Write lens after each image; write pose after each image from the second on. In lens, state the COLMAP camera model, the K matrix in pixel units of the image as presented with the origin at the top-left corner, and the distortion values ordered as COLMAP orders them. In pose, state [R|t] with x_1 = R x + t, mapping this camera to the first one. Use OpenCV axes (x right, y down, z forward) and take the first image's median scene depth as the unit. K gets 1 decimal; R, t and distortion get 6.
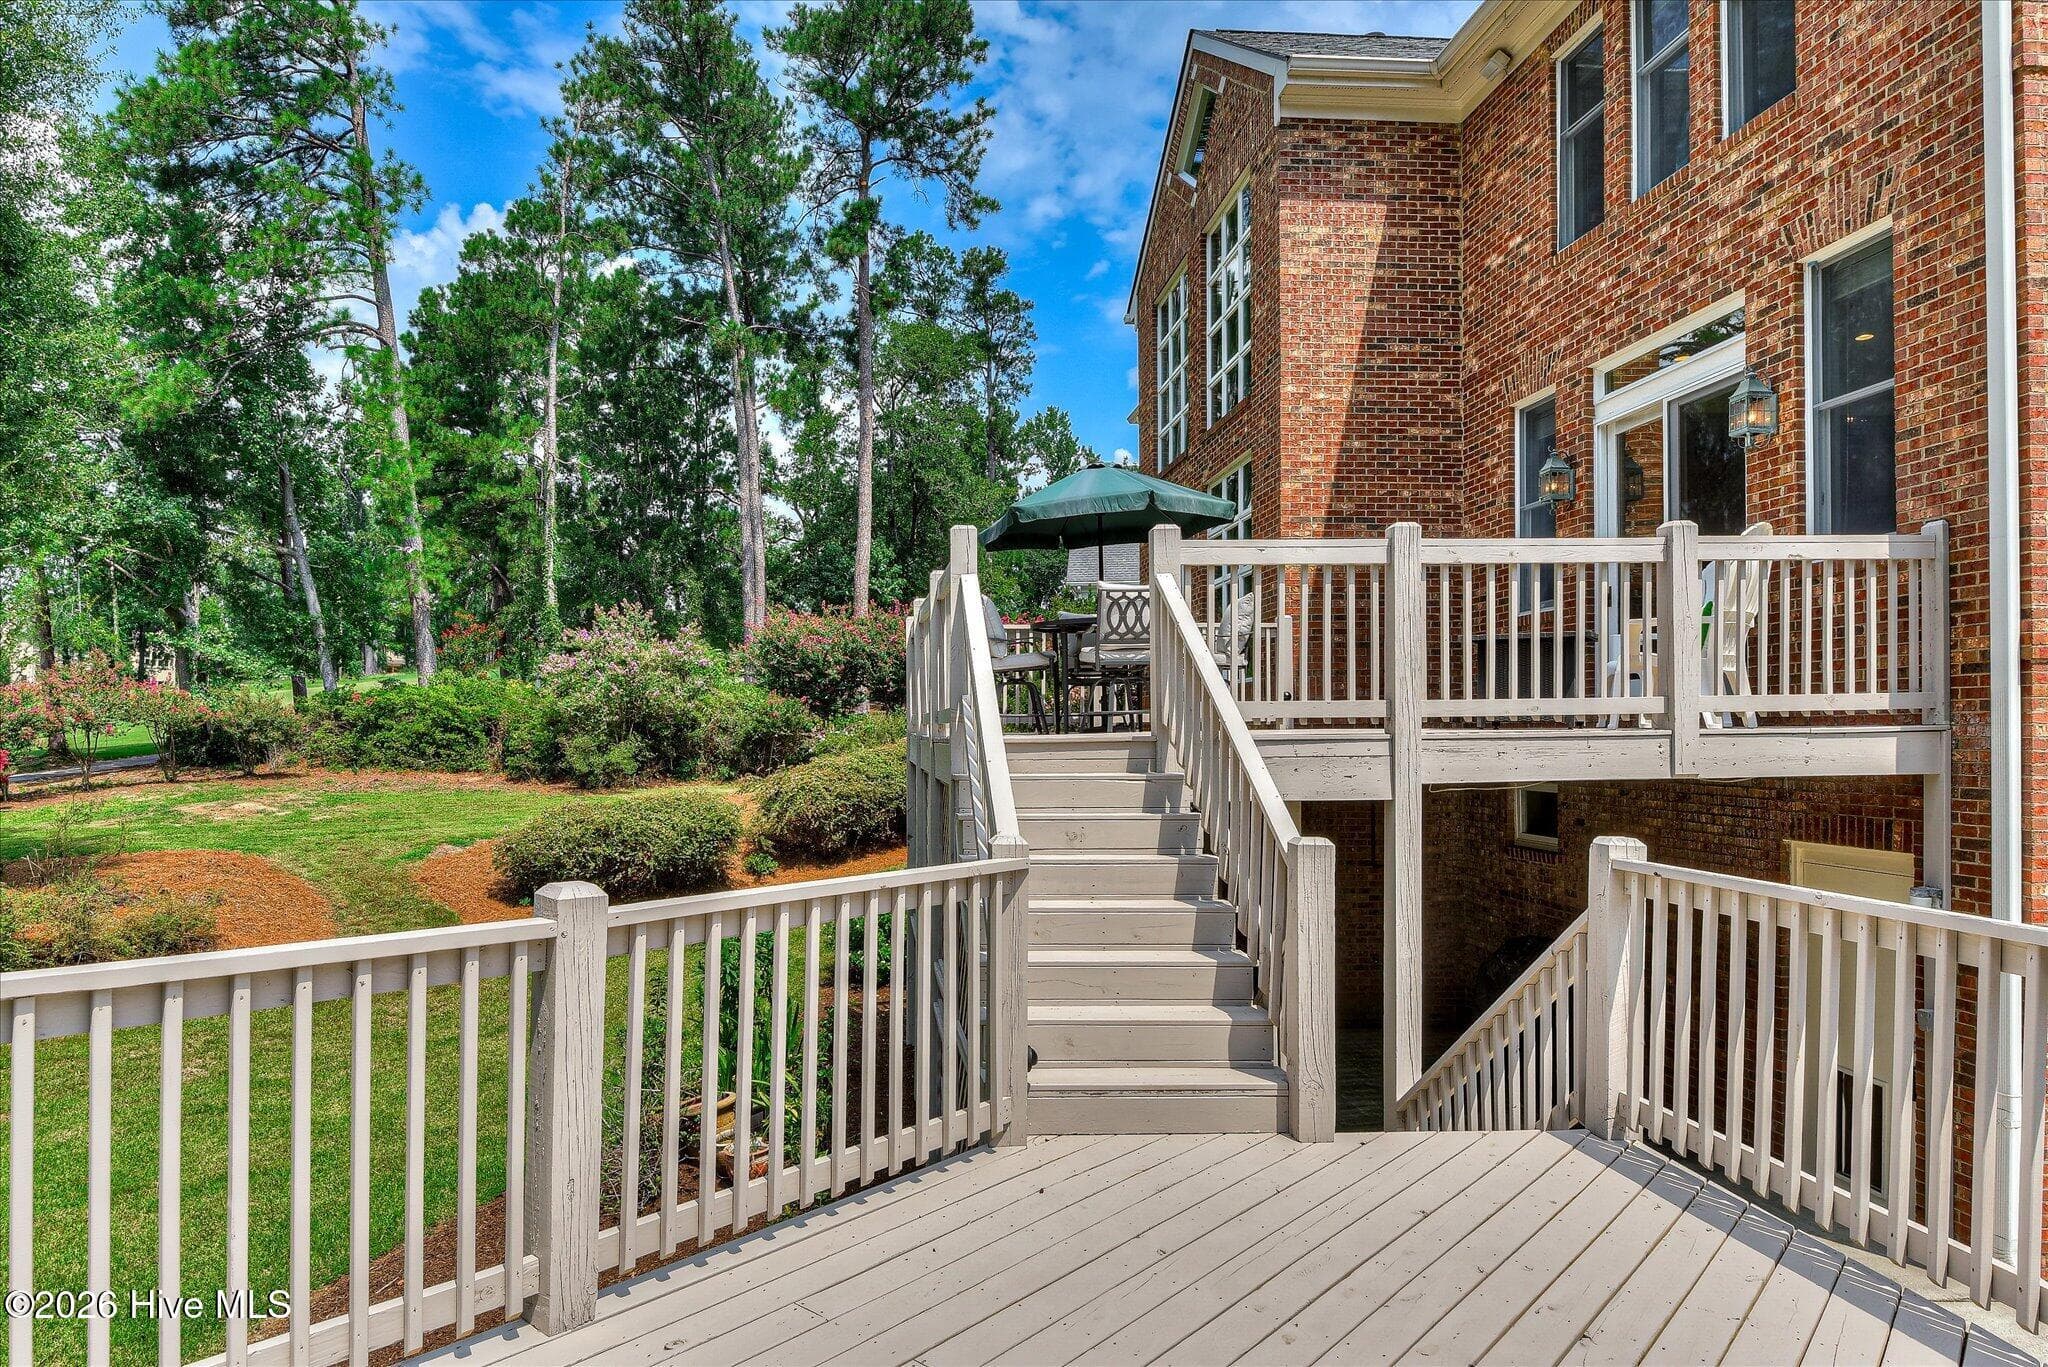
lens RADIAL K [[1202.7, 0, 982.2], [0, 1202.7, 686.8], [0, 0, 1]] dist [0.002350, -0.016020]
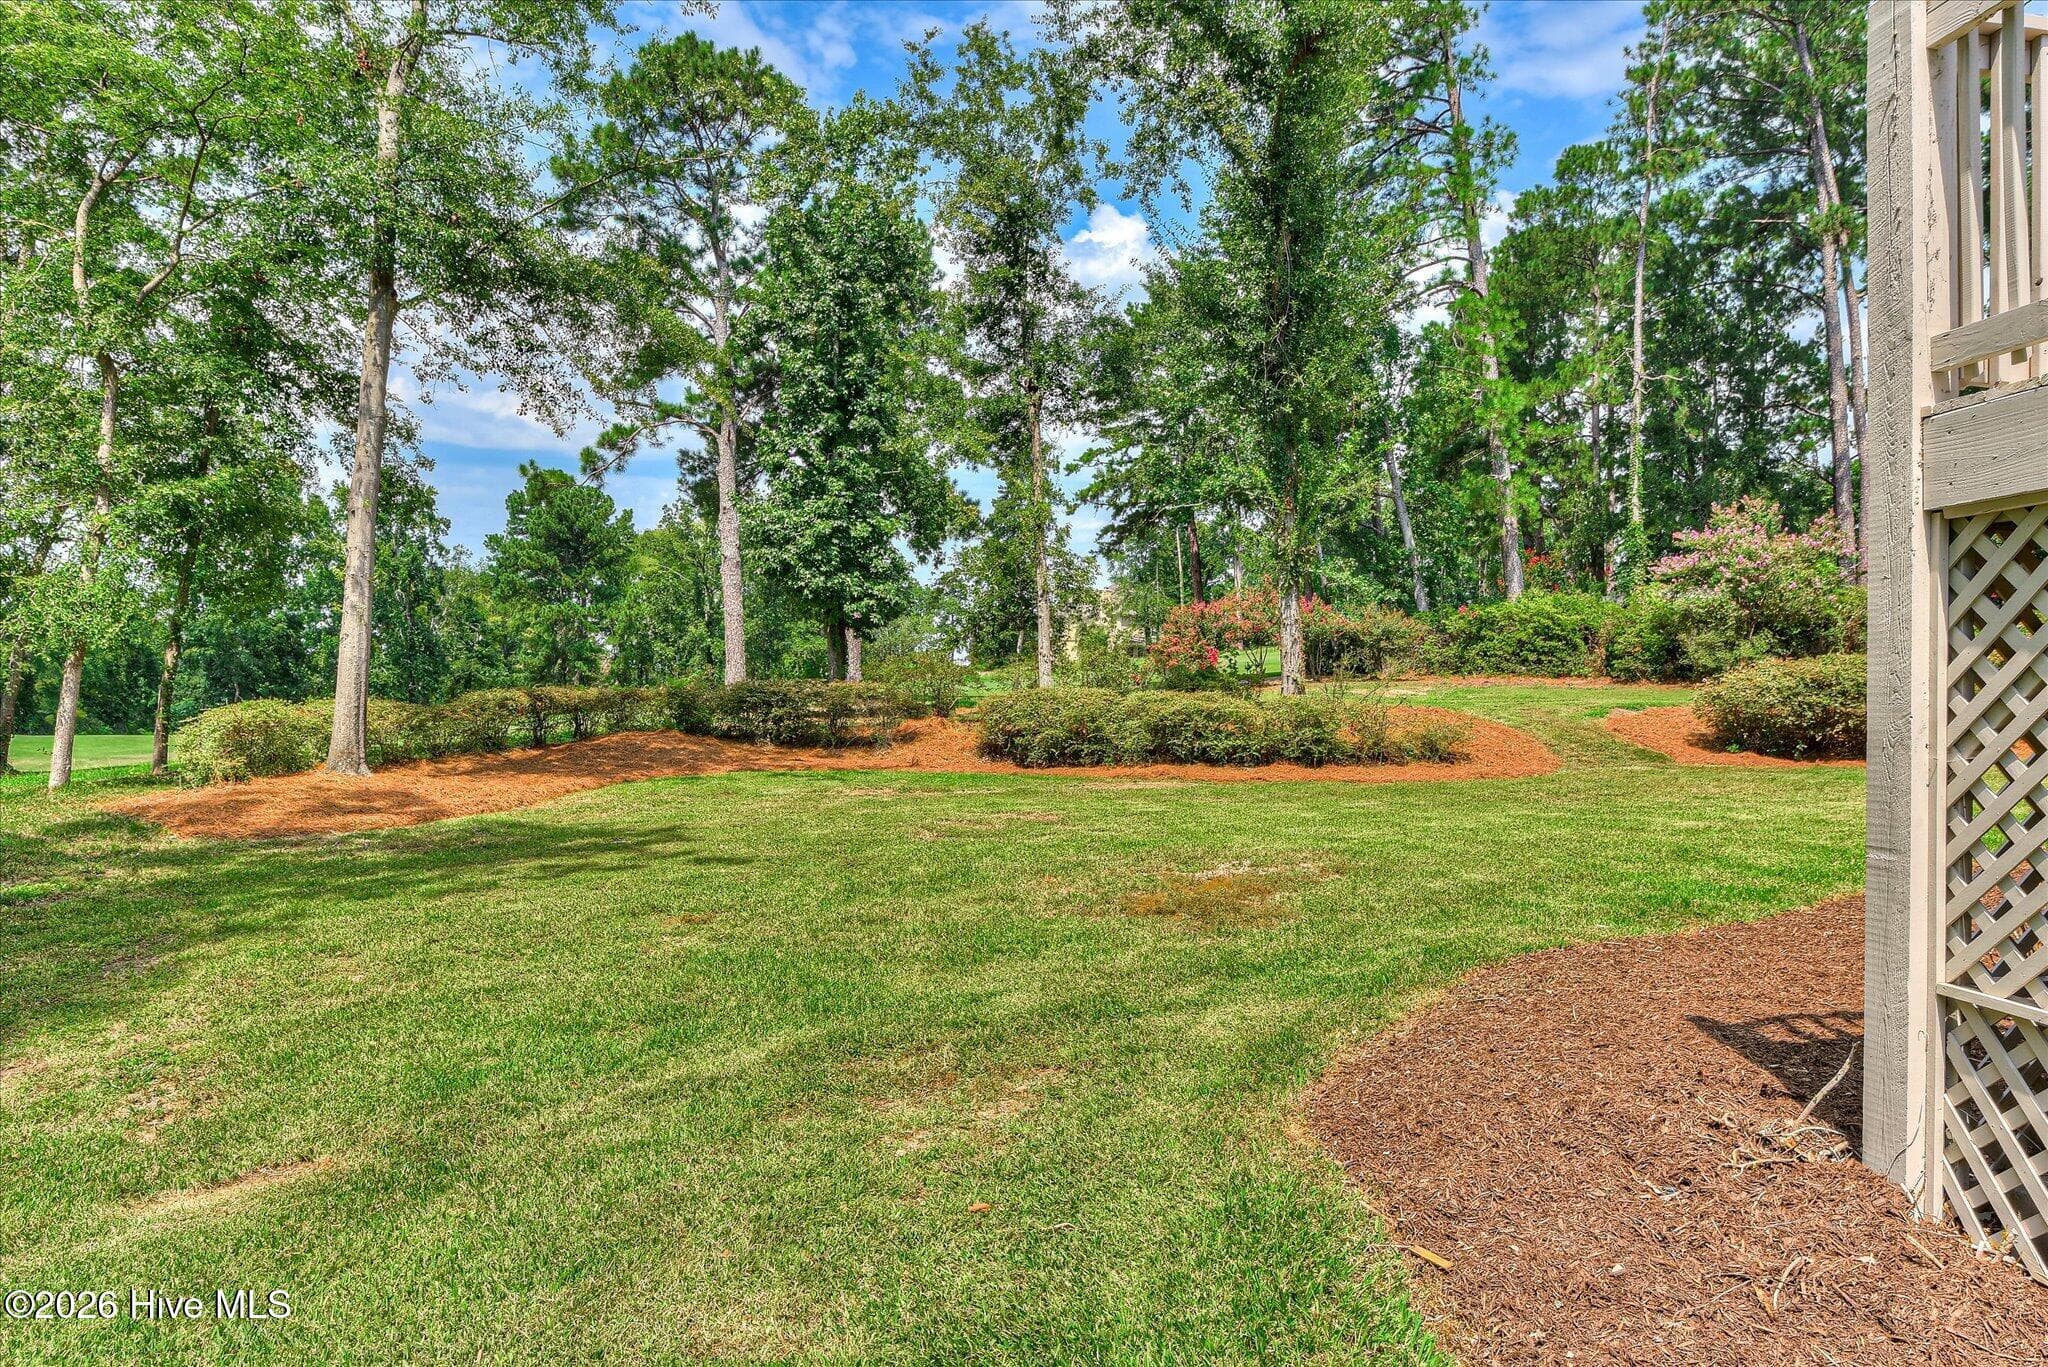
lens RADIAL K [[1202.7, 0, 982.2], [0, 1202.7, 686.8], [0, 0, 1]] dist [0.002350, -0.016020]
pose [[0.762500, -0.007447, -0.646945, -0.137132], [-0.002312, 0.999896, -0.014234, 0.095159], [0.646984, 0.012349, 0.762404, -0.137110]]
